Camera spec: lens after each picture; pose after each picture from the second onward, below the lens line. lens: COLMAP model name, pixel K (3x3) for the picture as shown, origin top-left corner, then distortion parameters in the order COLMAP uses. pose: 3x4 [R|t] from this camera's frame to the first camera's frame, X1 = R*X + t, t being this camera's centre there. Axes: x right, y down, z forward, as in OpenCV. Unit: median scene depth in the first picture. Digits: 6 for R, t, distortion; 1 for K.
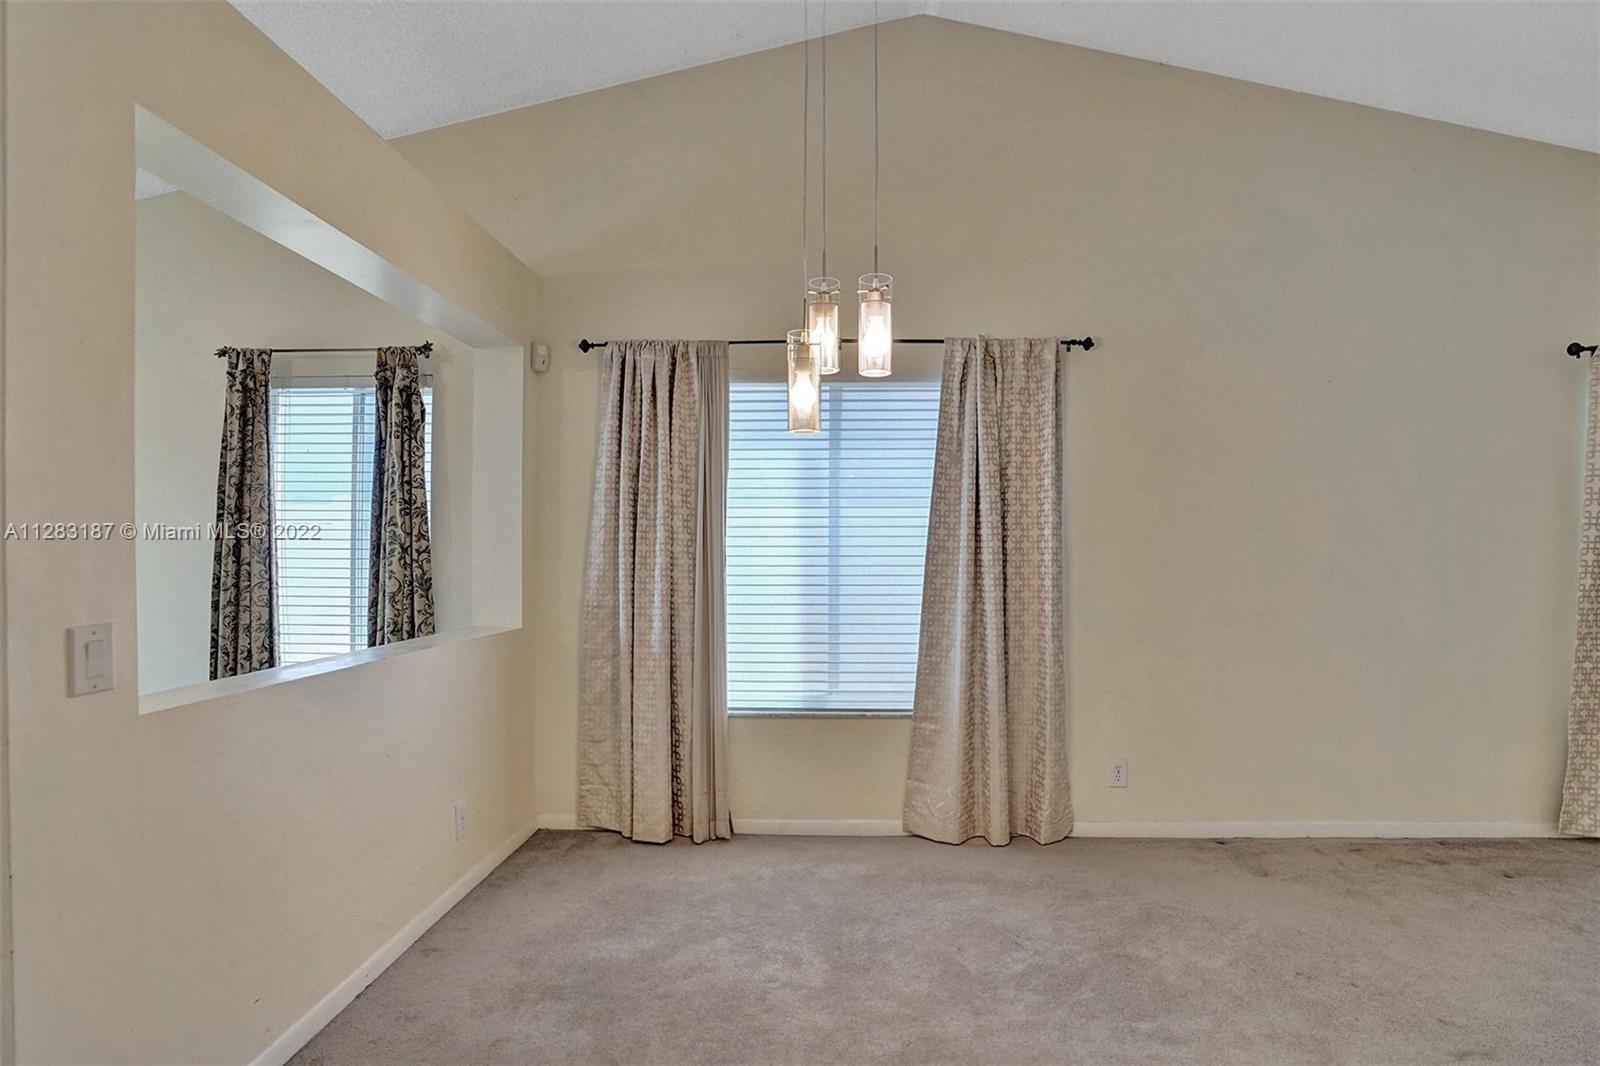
lens RADIAL K [[777.5, 0, 799.3], [0, 777.5, 571.5], [0, 0, 1]] dist [-0.086037, 0.033920]
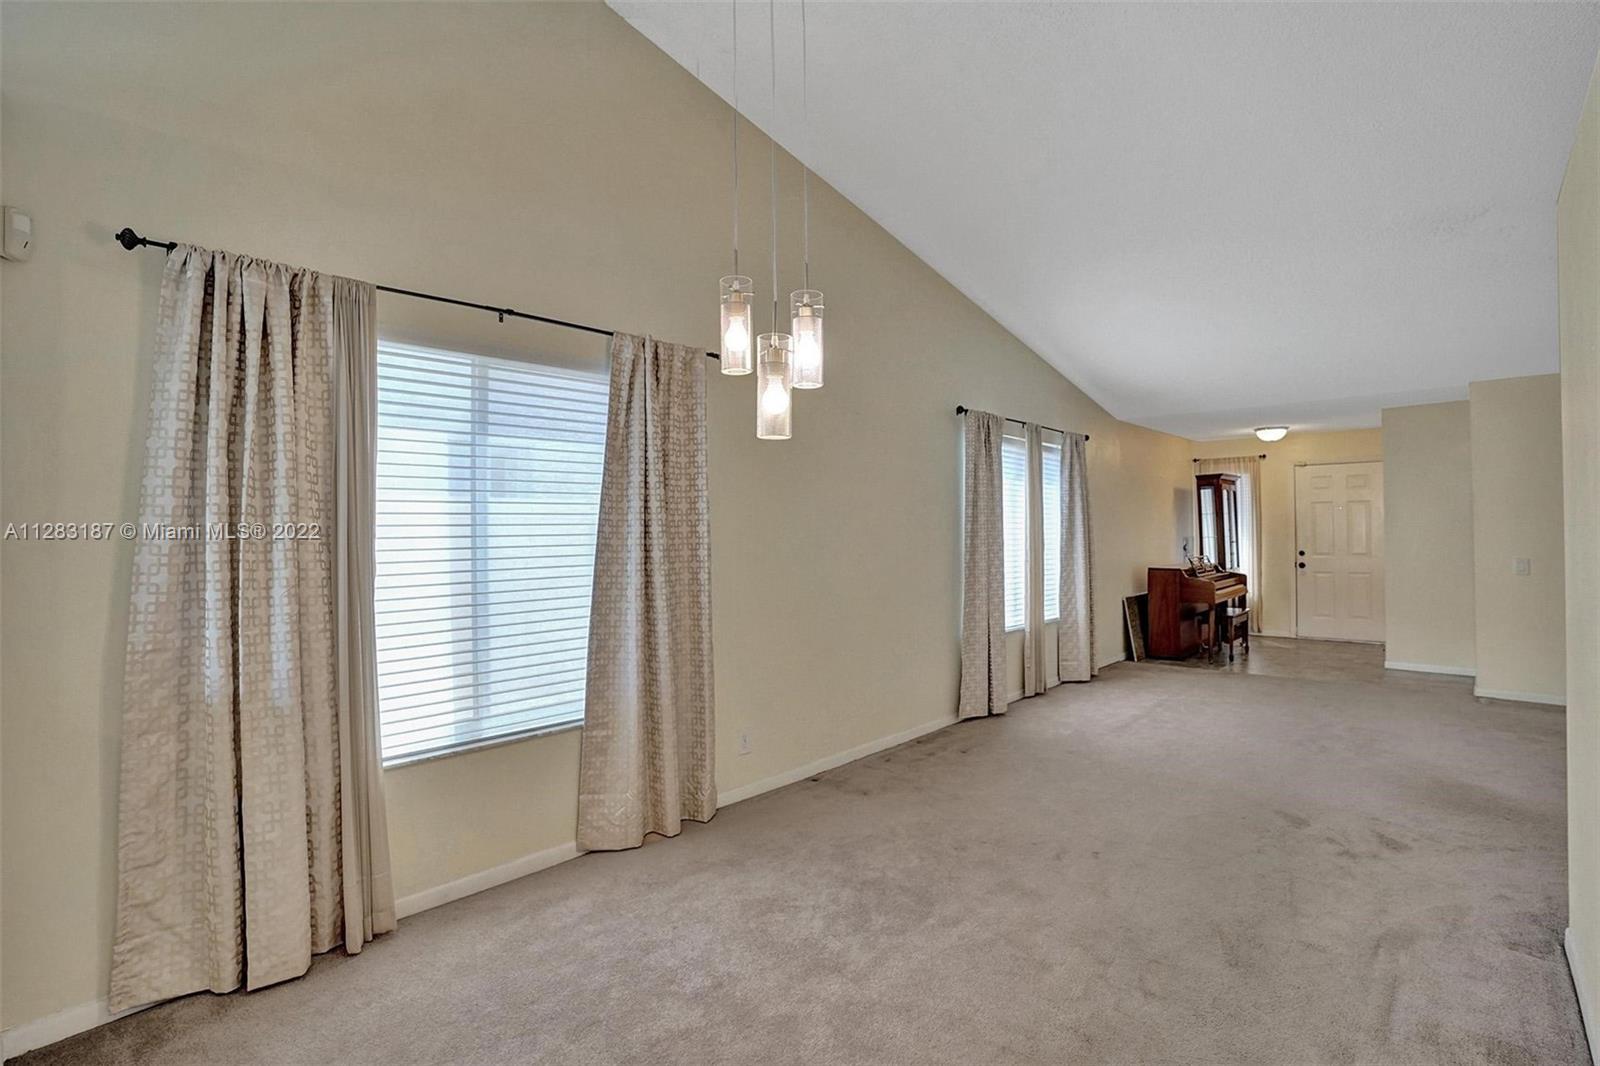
lens RADIAL K [[775.0, 0, 791.9], [0, 775.0, 539.4], [0, 0, 1]] dist [-0.076238, 0.033932]
pose [[0.644703, -0.019502, 0.764184, -0.402646], [0.038312, 0.999243, -0.006820, -0.023293], [-0.763472, 0.033674, 0.644962, 0.202043]]
